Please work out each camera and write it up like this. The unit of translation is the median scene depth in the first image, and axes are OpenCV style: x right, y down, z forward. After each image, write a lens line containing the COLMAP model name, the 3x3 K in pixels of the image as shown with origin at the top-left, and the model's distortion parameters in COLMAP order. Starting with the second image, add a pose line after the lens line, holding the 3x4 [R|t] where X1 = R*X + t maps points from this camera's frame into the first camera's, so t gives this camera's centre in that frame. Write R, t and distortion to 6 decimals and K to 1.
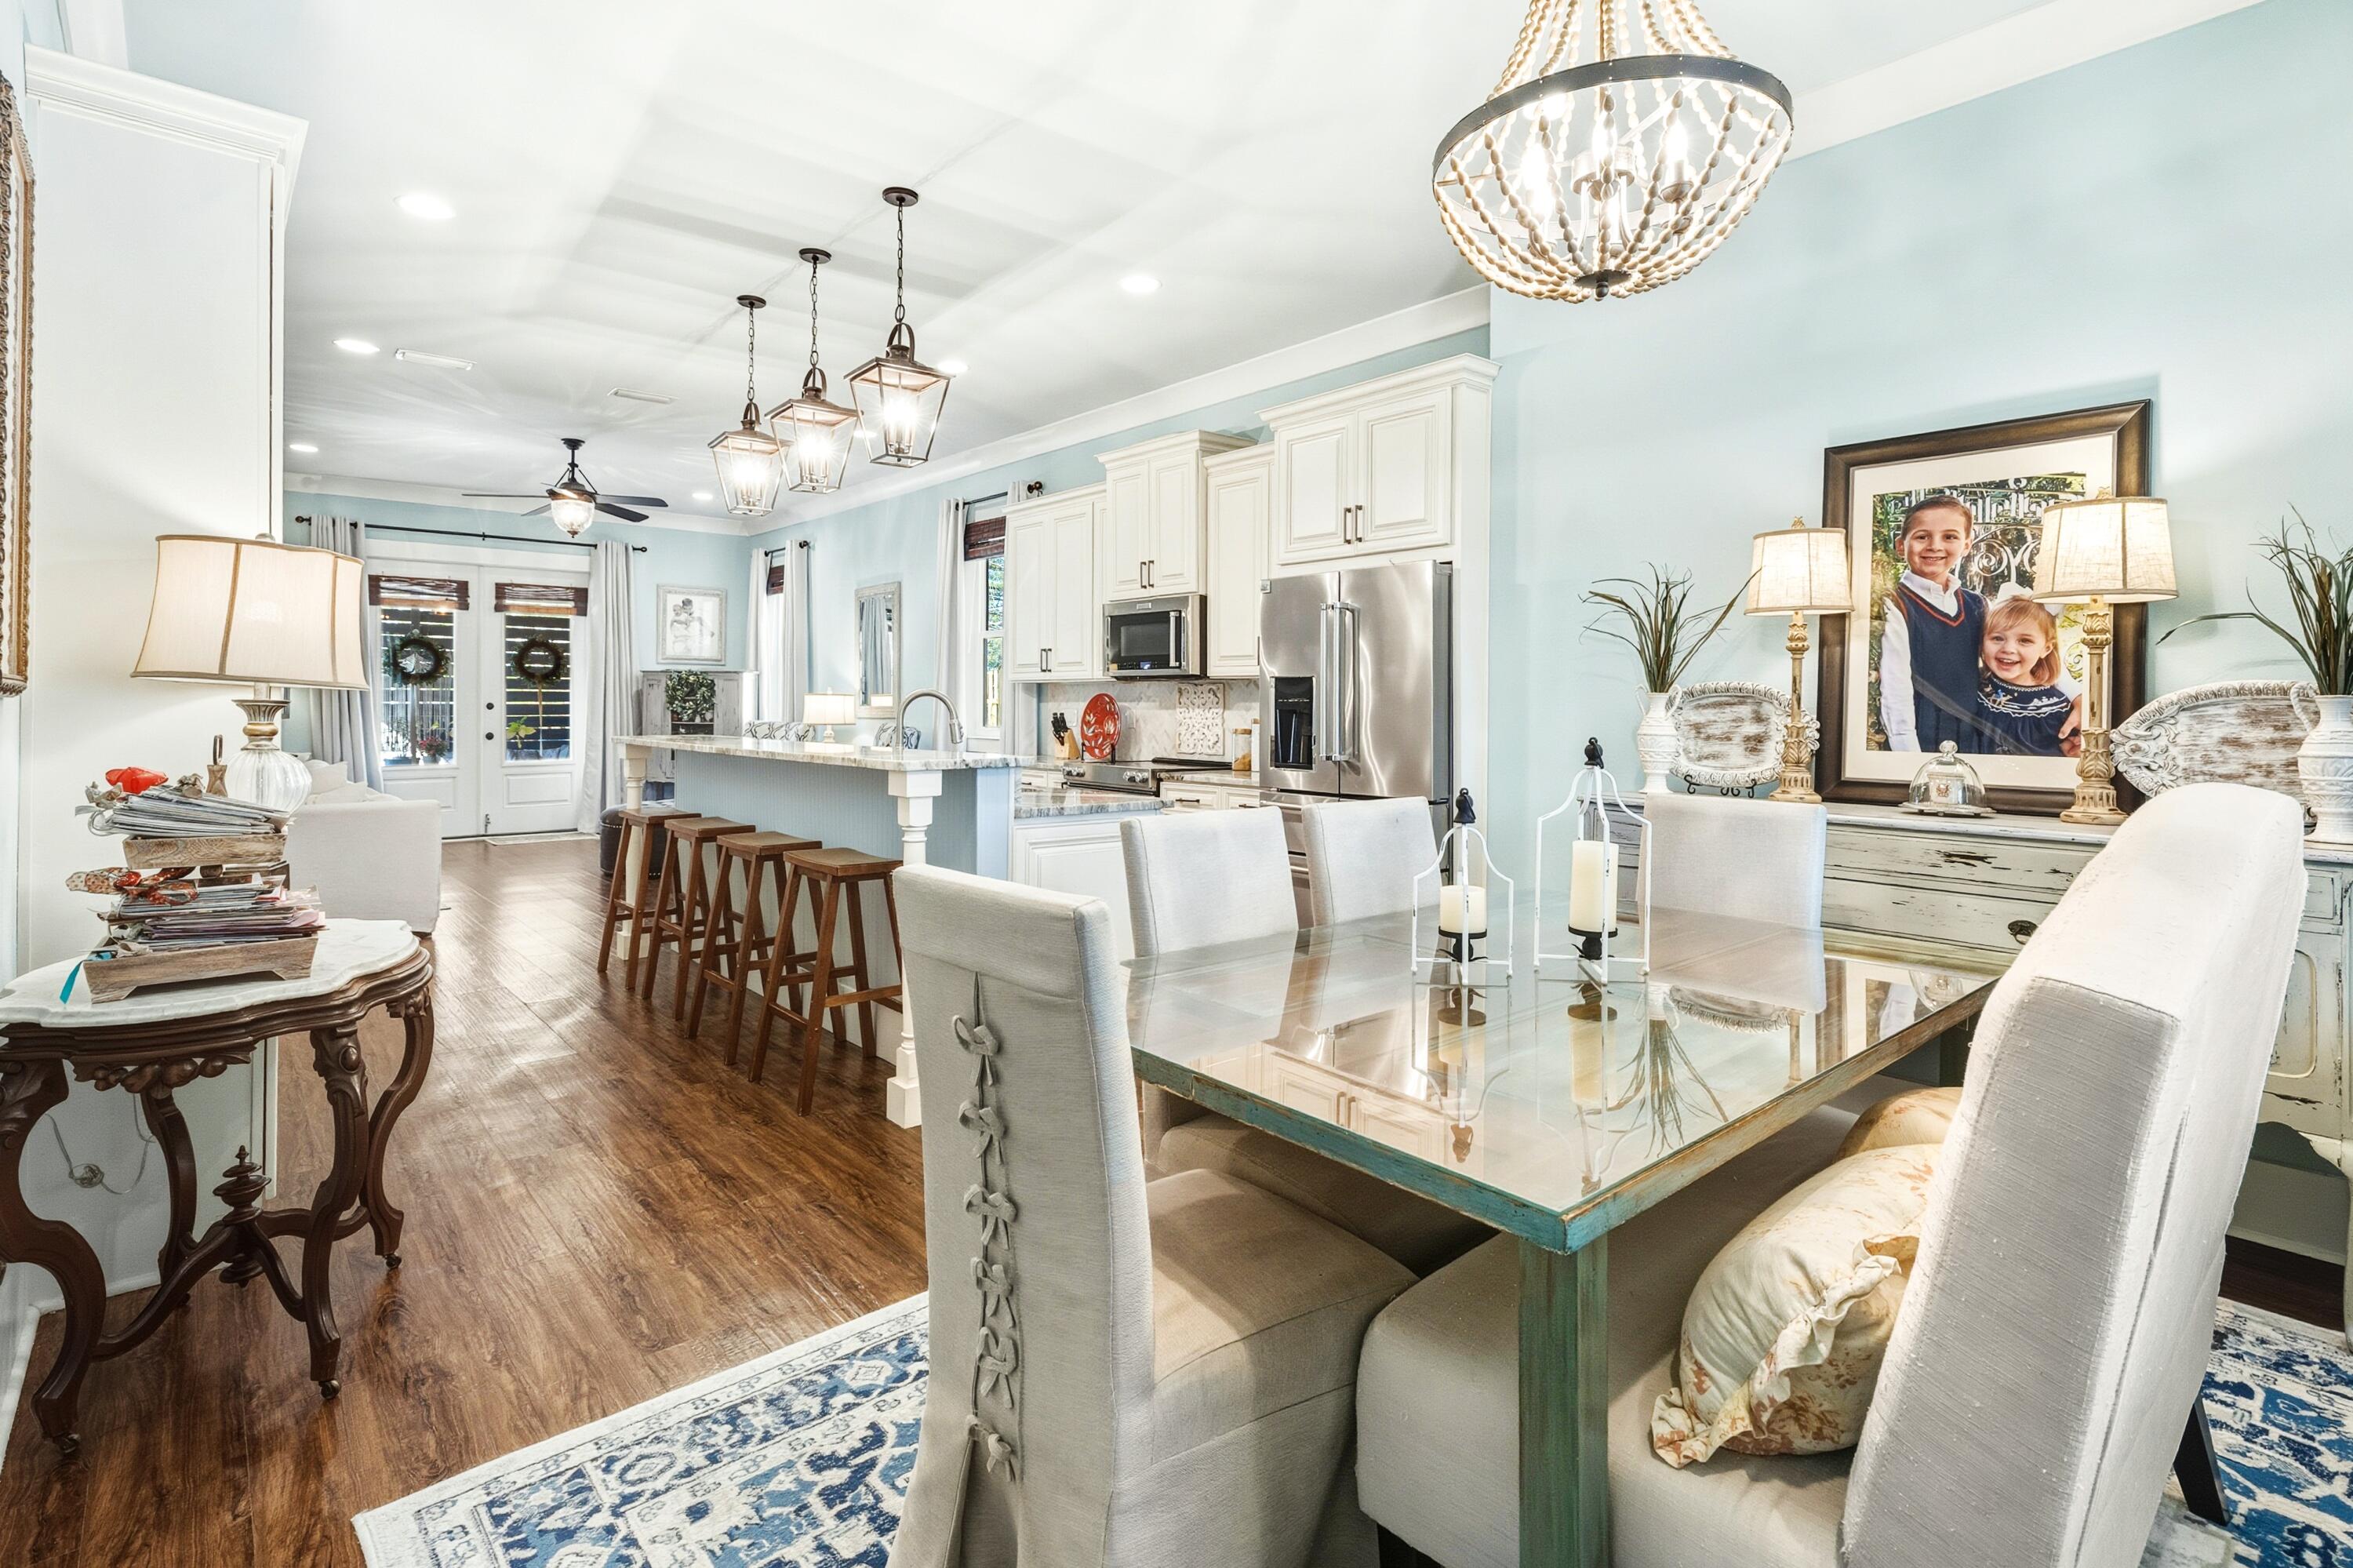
lens RADIAL K [[1117.4, 0, 1140.0], [0, 1117.4, 712.3], [0, 0, 1]] dist [0.001276, -0.000276]
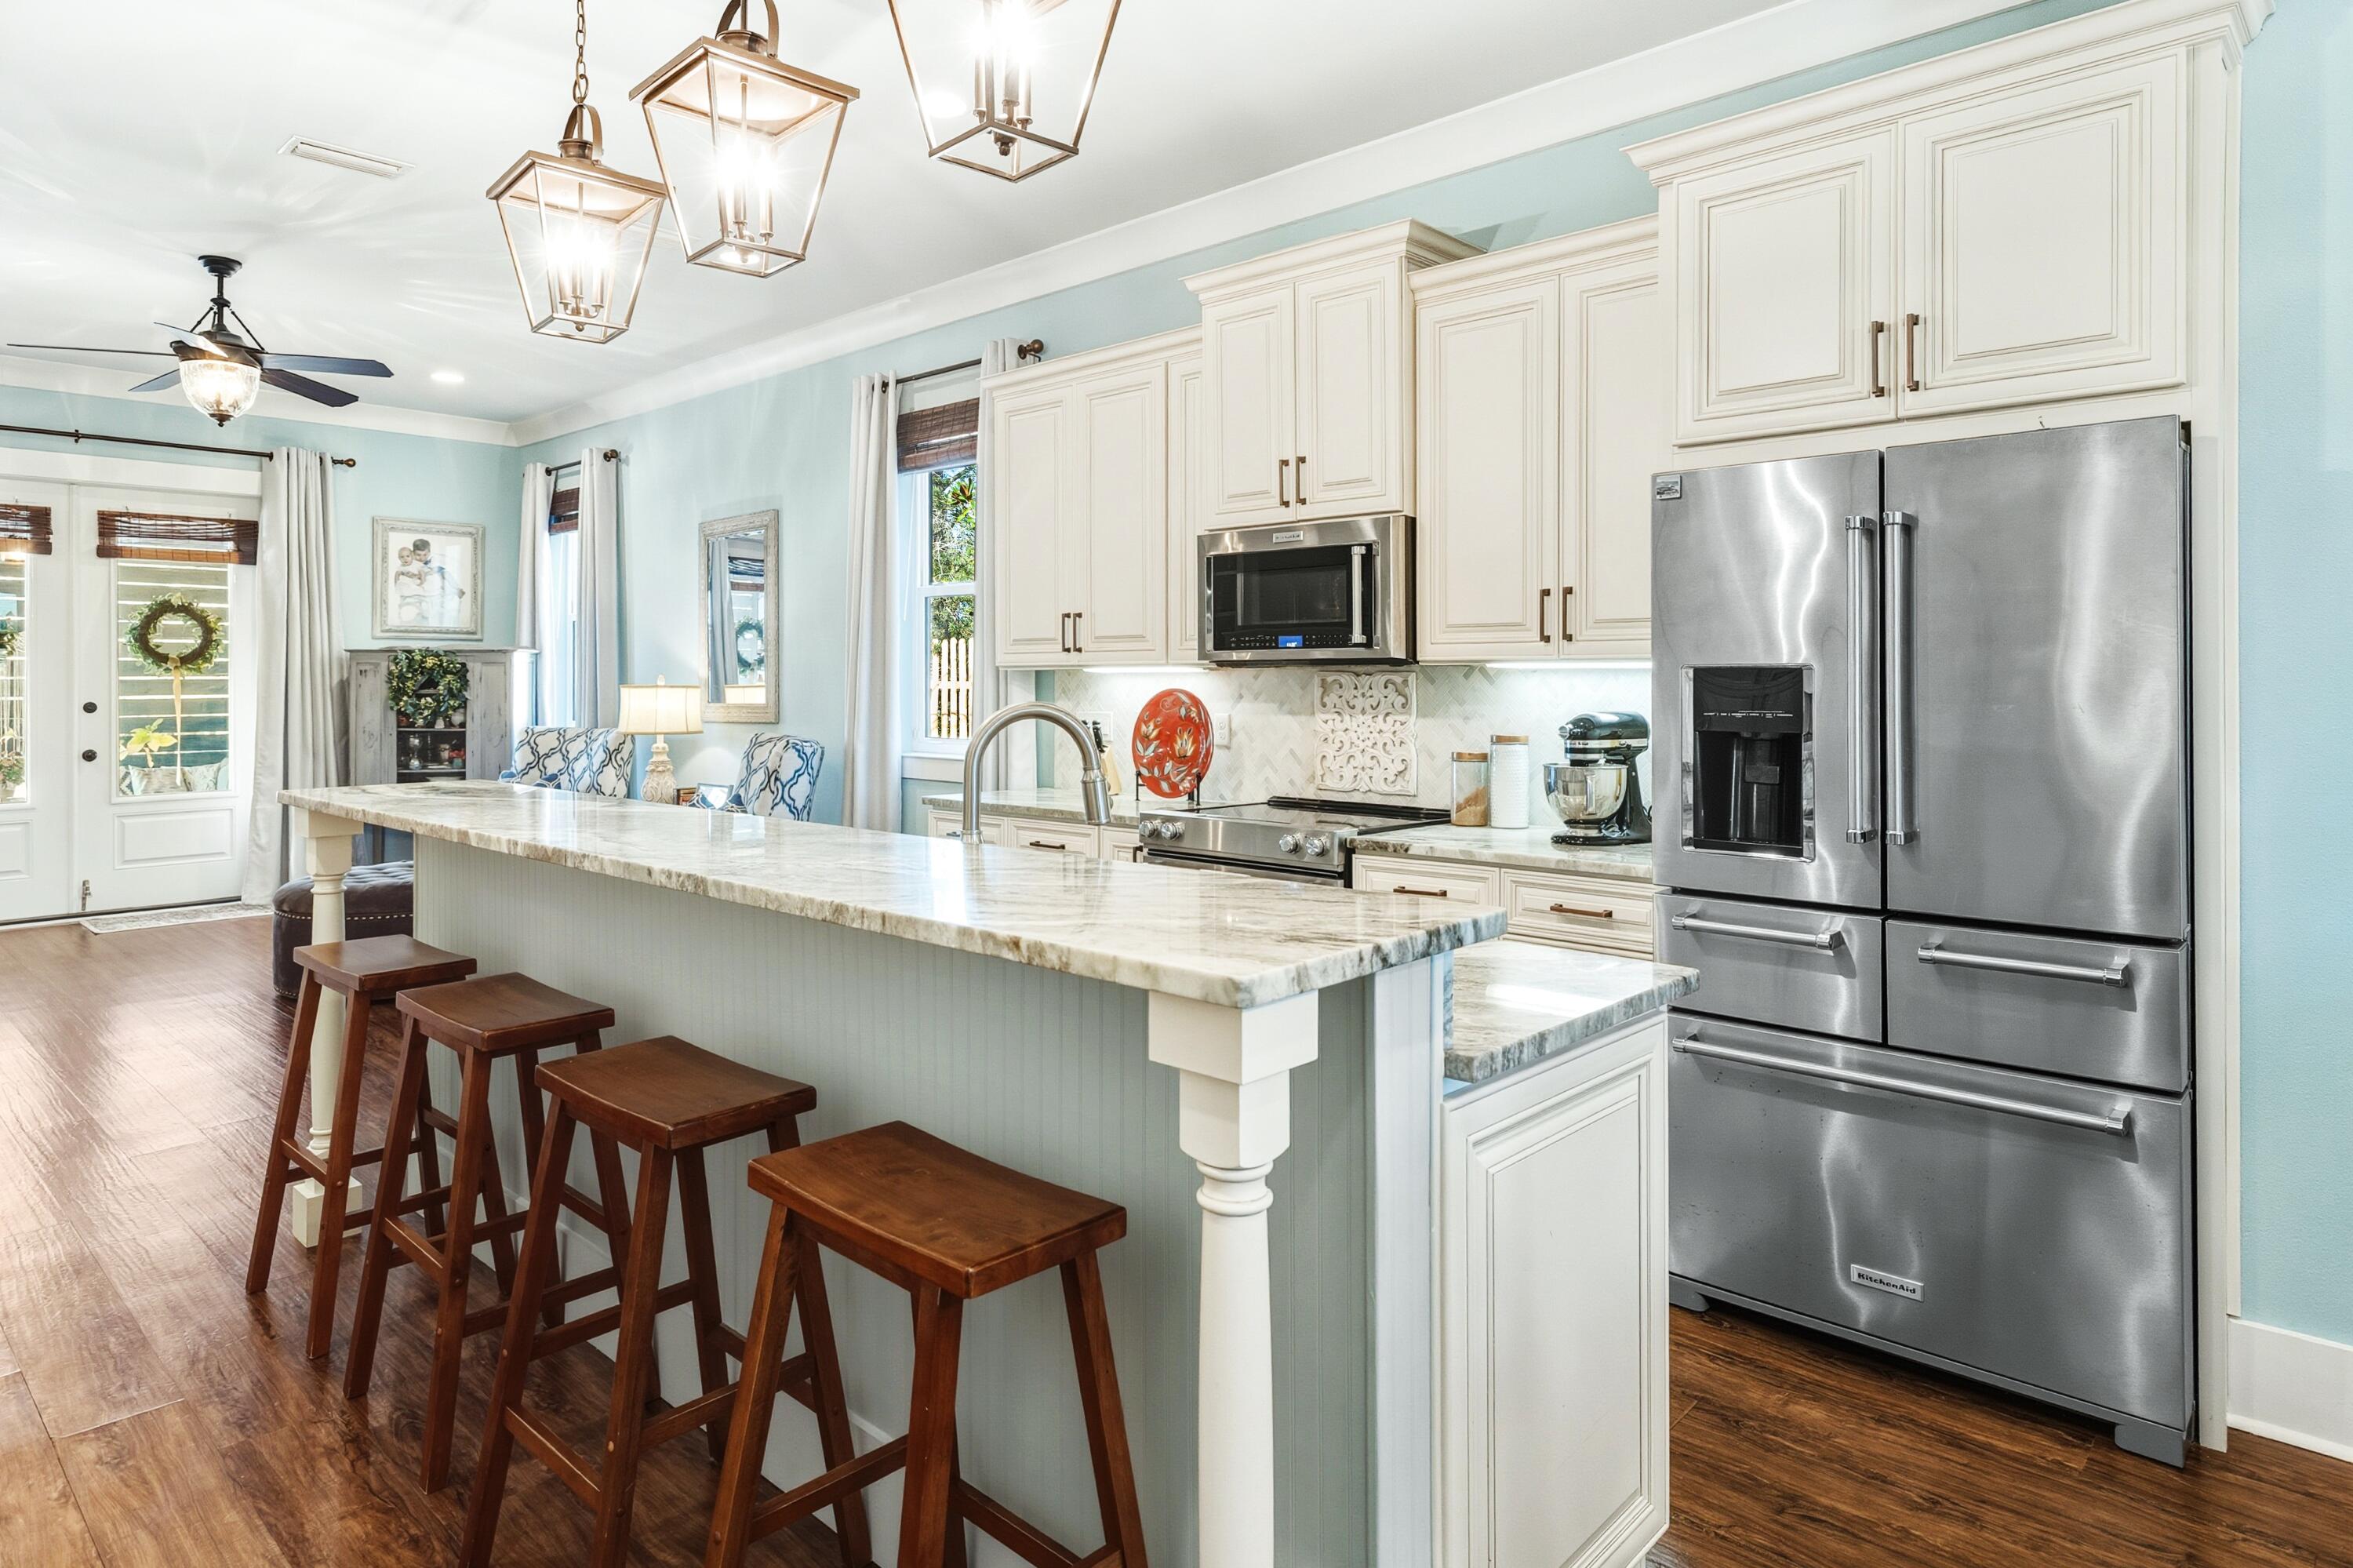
lens RADIAL K [[1330.1, 0, 1161.5], [0, 1330.1, 673.7], [0, 0, 1]] dist [-0.004403, -0.002082]
pose [[0.991688, -0.008496, 0.128382, -0.114527], [0.010033, 0.999885, -0.011330, -0.014492], [-0.128271, 0.012524, 0.991660, 0.262726]]
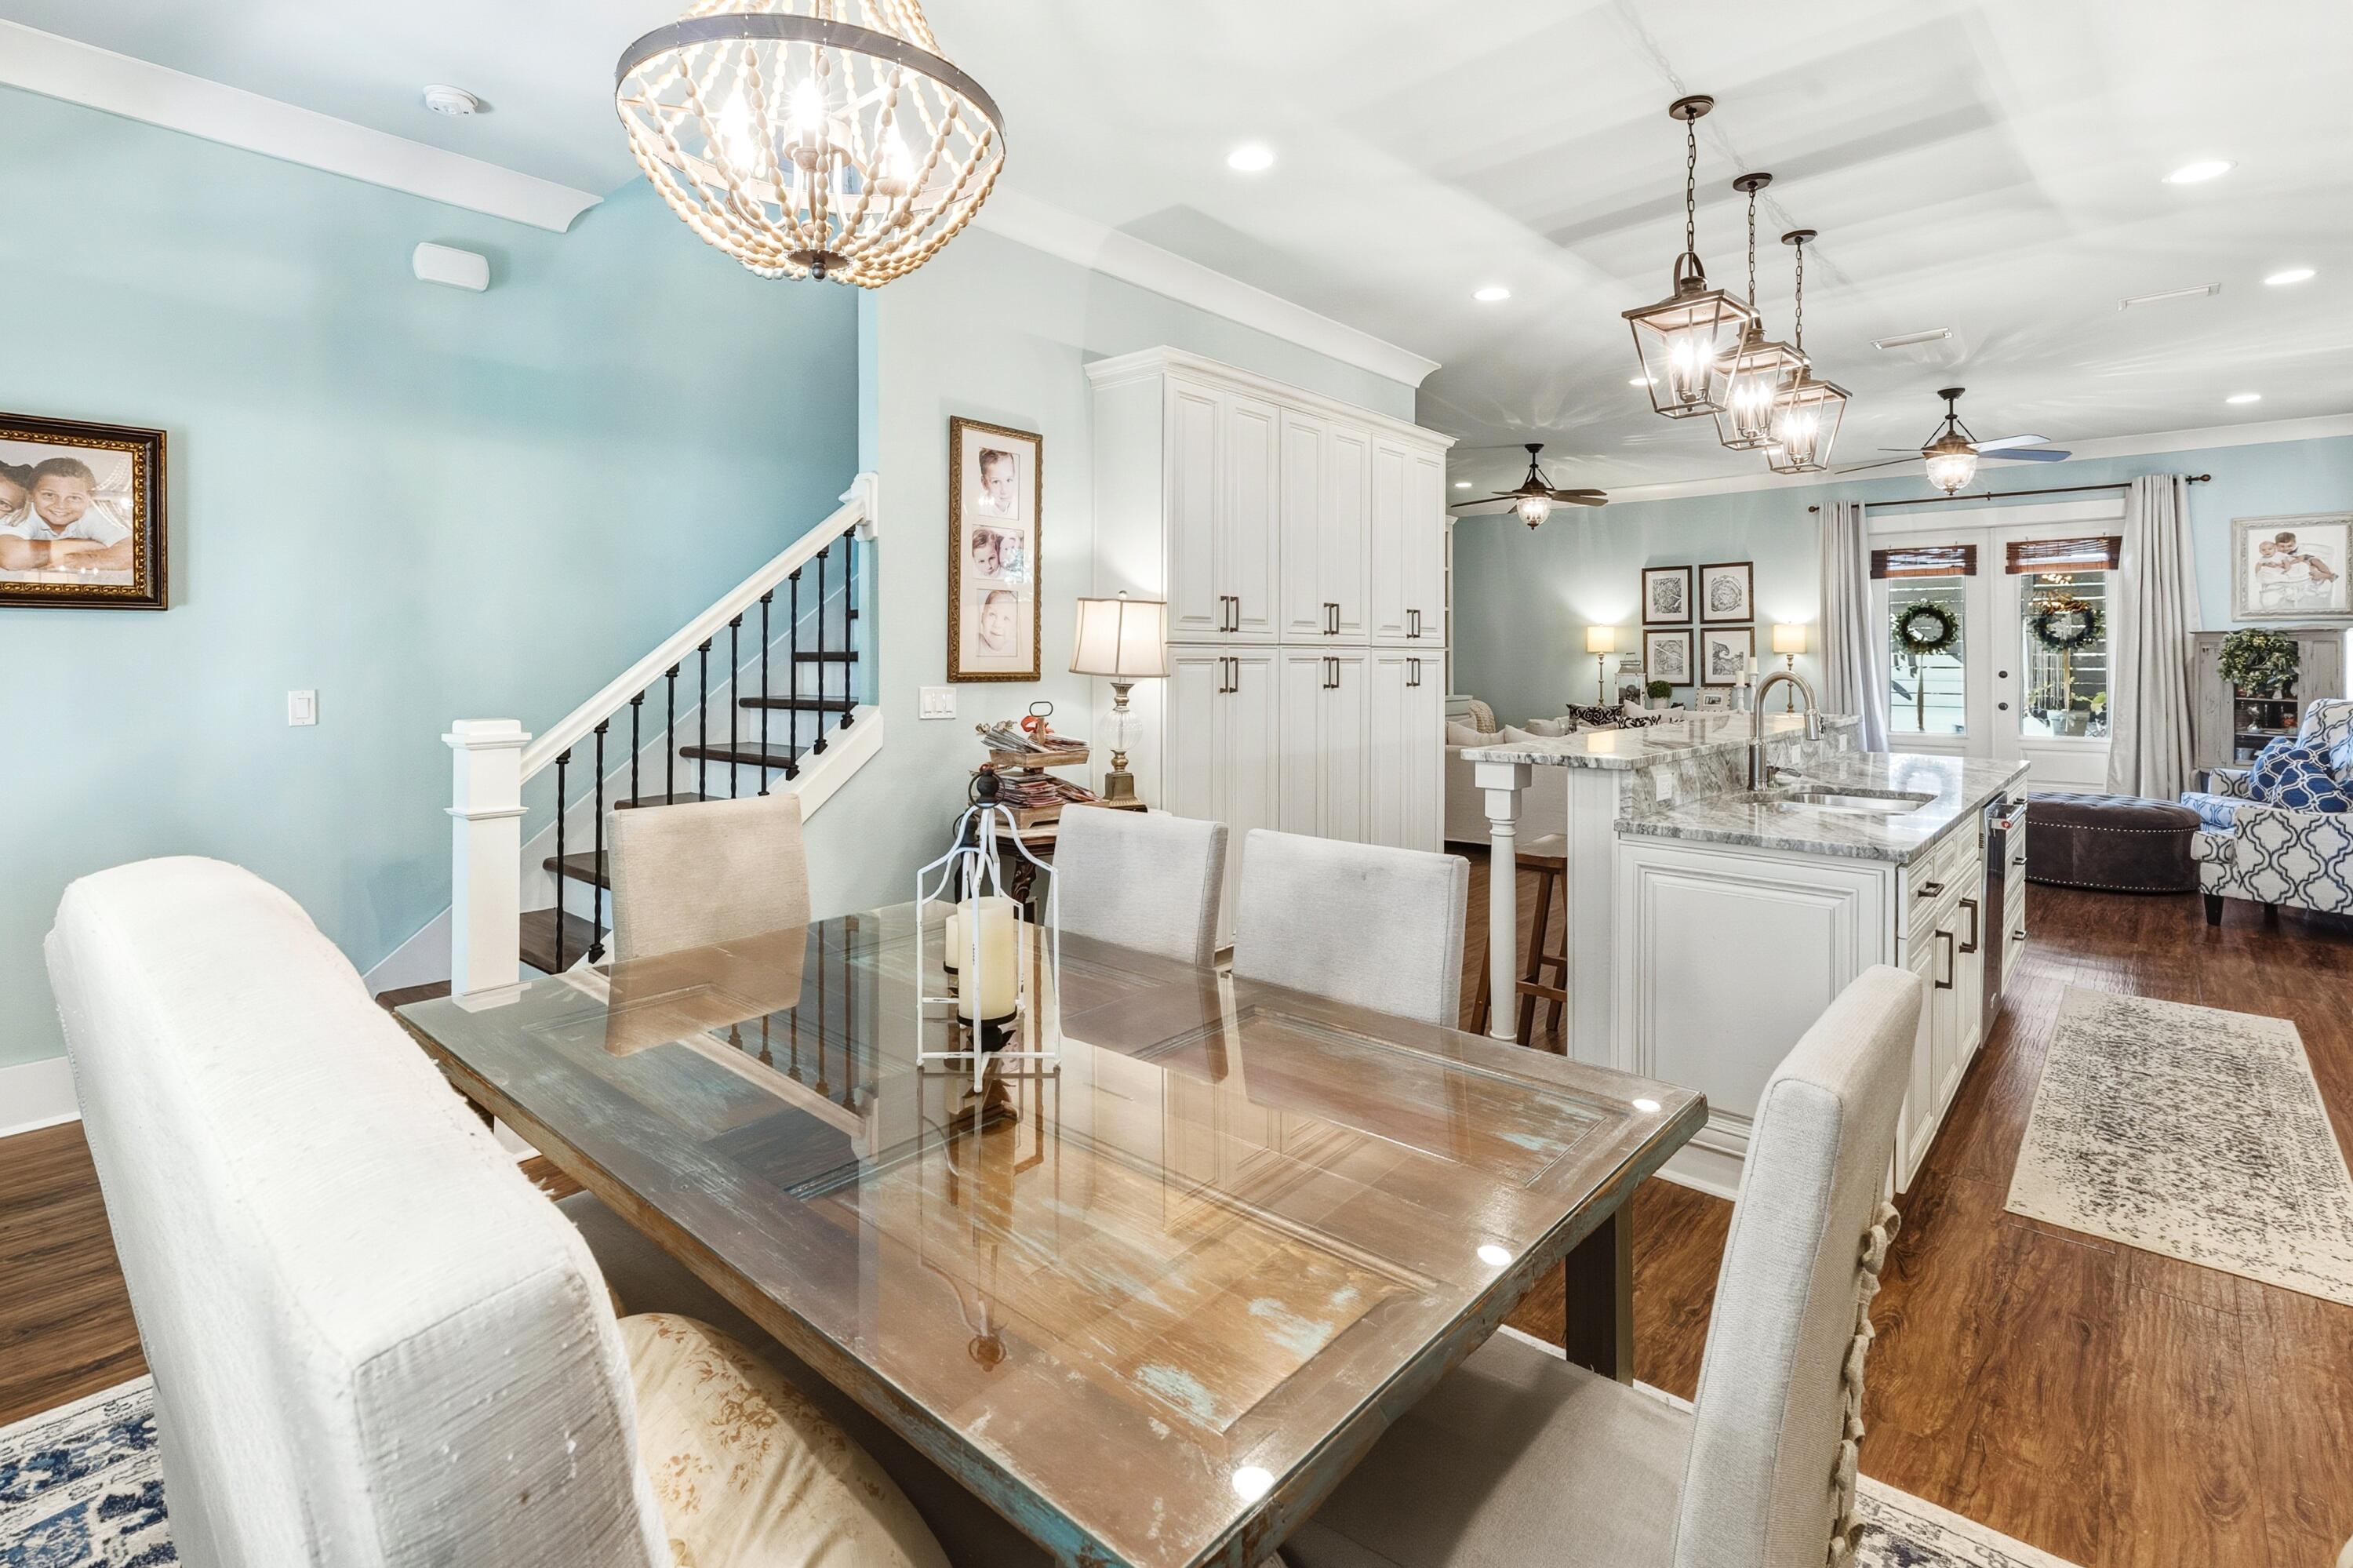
lens RADIAL K [[1074.4, 0, 1175.8], [0, 1074.4, 657.8], [0, 0, 1]] dist [-0.002244, 0.000161]
pose [[0.152216, -0.005084, -0.988334, 0.283661], [-0.007556, 0.999952, -0.006307, -0.012257], [0.988318, 0.008428, 0.152170, 0.246022]]
